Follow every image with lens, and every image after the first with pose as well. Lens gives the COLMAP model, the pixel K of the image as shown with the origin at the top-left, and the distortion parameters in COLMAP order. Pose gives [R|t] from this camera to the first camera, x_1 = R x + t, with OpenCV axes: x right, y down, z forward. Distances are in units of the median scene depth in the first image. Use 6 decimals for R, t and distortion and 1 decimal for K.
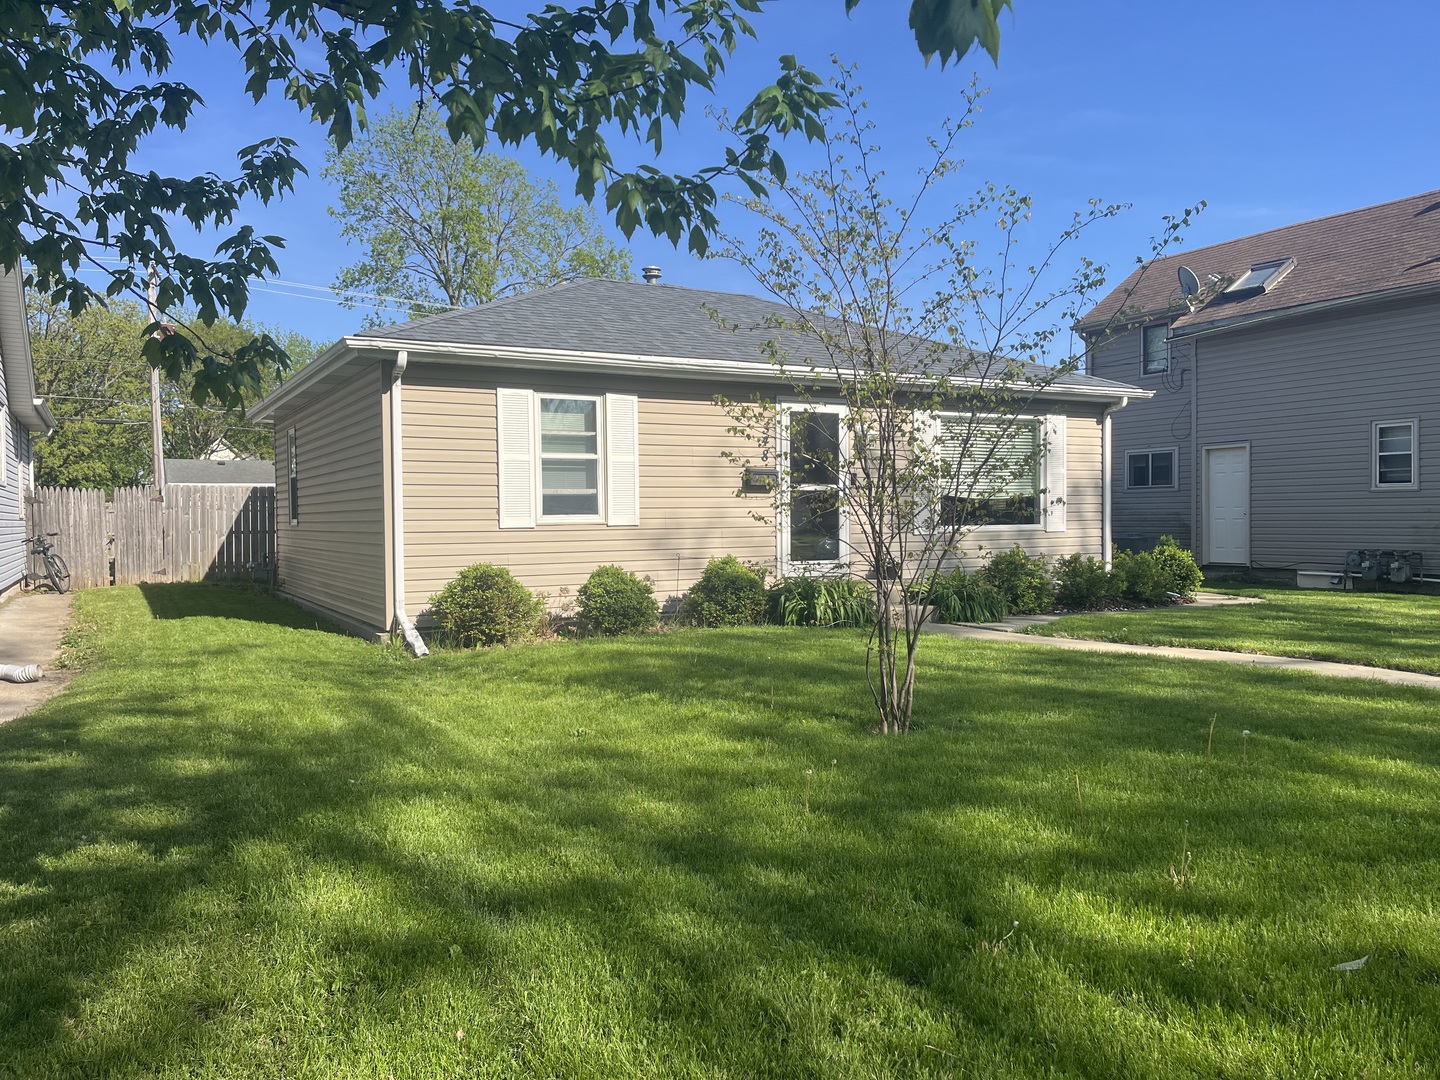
lens RADIAL K [[1080.6, 0, 720.0], [0, 1080.6, 540.0], [0, 0, 1]] dist [0.085313, -0.130064]
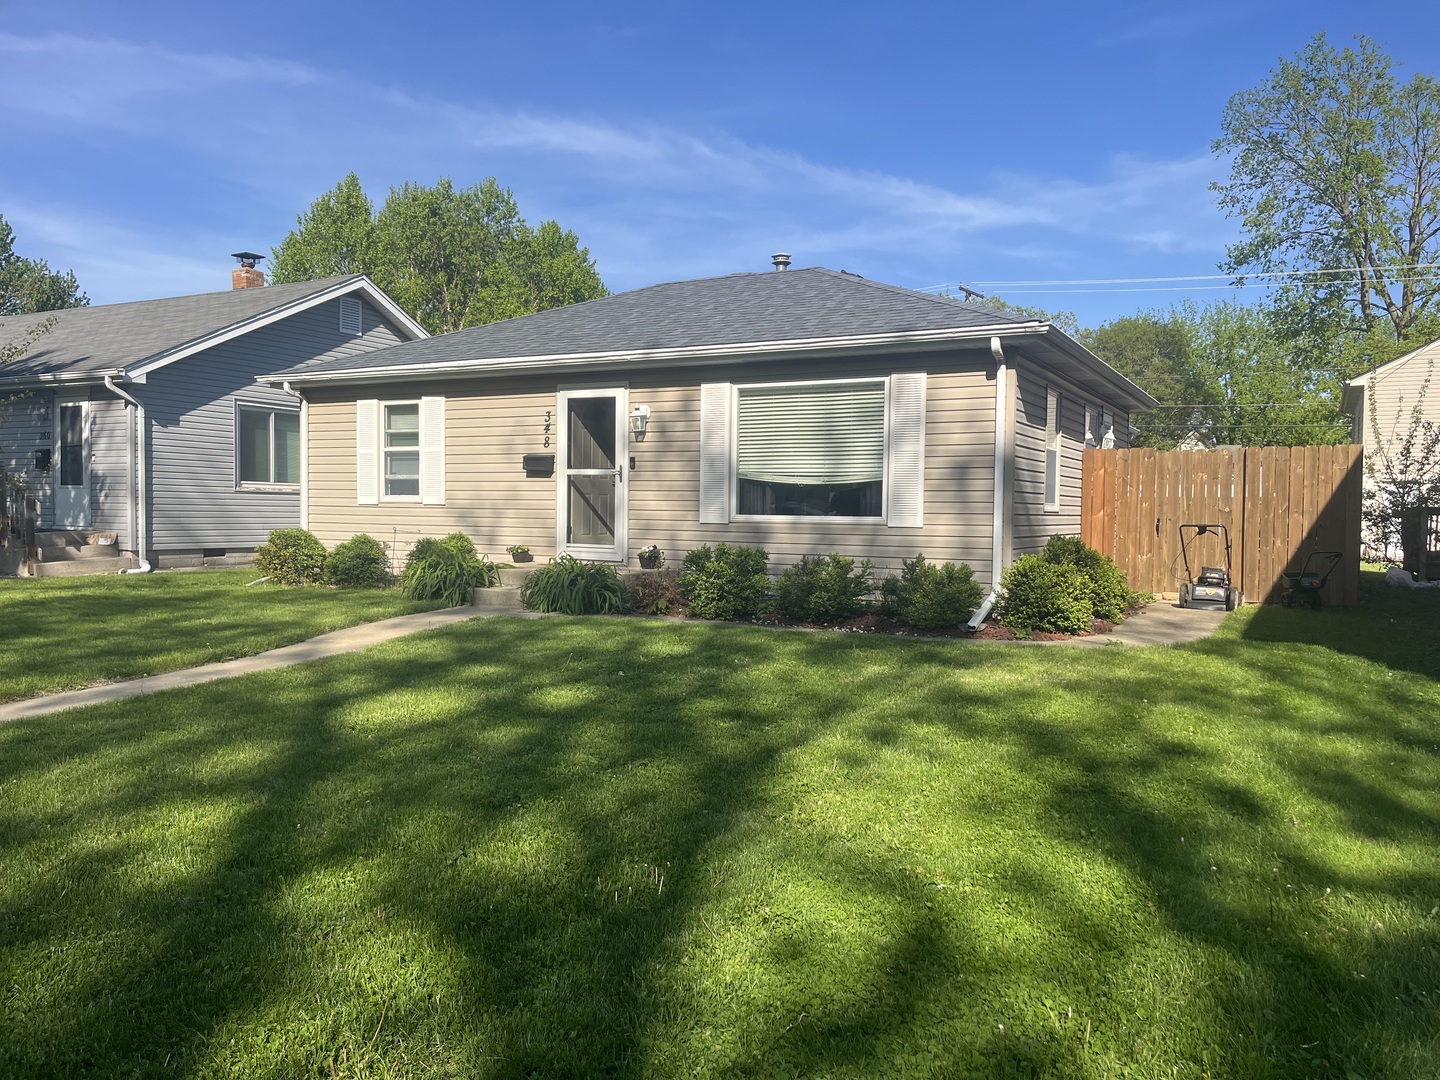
lens RADIAL K [[1080.6, 0, 720.0], [0, 1080.6, 540.0], [0, 0, 1]] dist [0.085313, -0.130064]
pose [[0.533859, 0.046061, -0.844318, 1.062734], [-0.033176, 0.998887, 0.033517, -0.023802], [0.844923, 0.010117, 0.534793, 0.587541]]
